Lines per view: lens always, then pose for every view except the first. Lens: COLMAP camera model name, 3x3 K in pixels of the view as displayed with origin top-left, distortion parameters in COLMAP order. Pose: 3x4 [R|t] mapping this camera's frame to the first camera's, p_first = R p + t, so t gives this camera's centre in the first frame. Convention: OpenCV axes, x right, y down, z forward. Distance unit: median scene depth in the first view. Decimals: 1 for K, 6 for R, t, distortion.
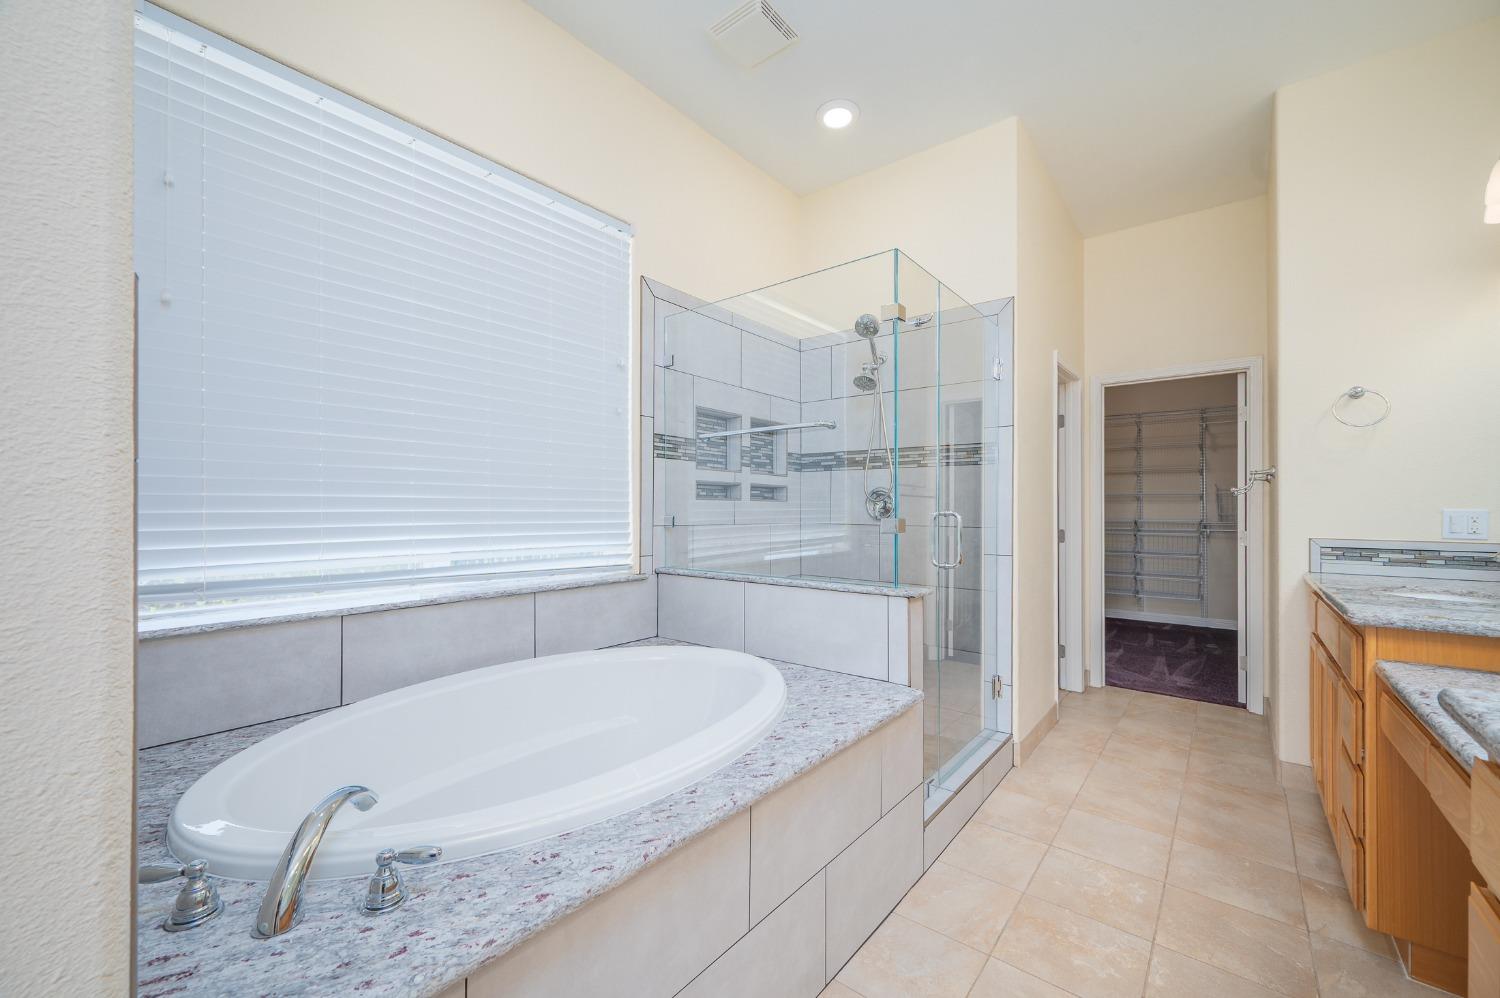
lens RADIAL K [[602.0, 0, 750.0], [0, 602.0, 499.0], [0, 0, 1]] dist [-0.000310, -0.000039]
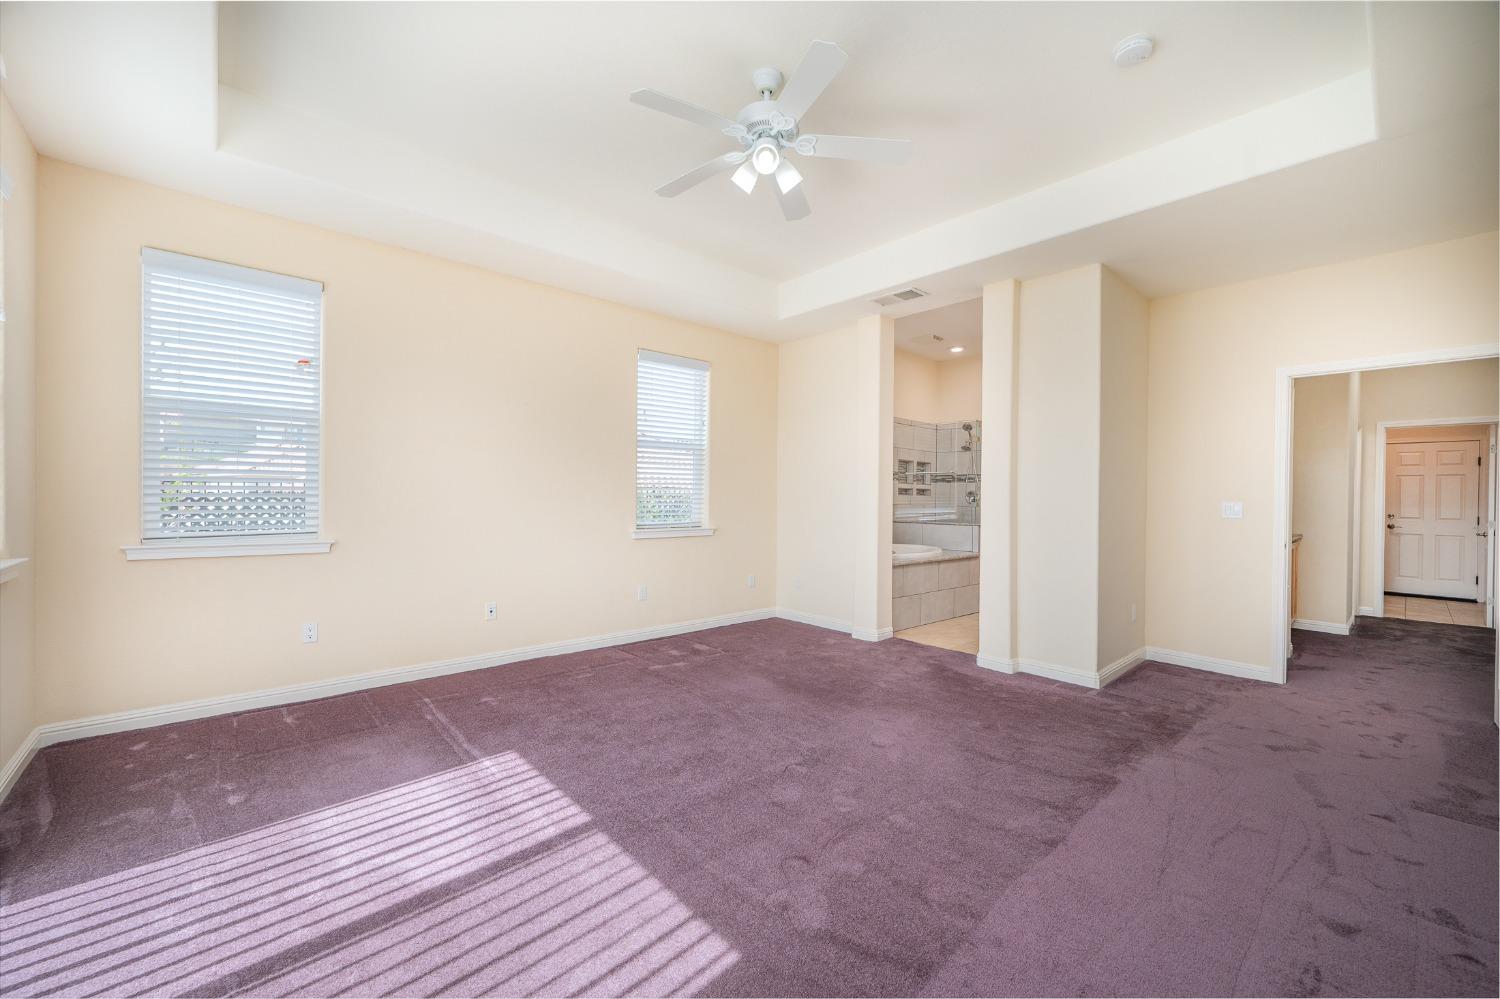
lens RADIAL K [[602.0, 0, 750.0], [0, 602.0, 499.5], [0, 0, 1]] dist [-0.000310, -0.000039]
pose [[0.988633, 0.013161, -0.149773, -0.291175], [-0.009921, 0.999701, 0.022357, -0.027948], [0.150023, -0.020617, 0.988468, -1.472199]]
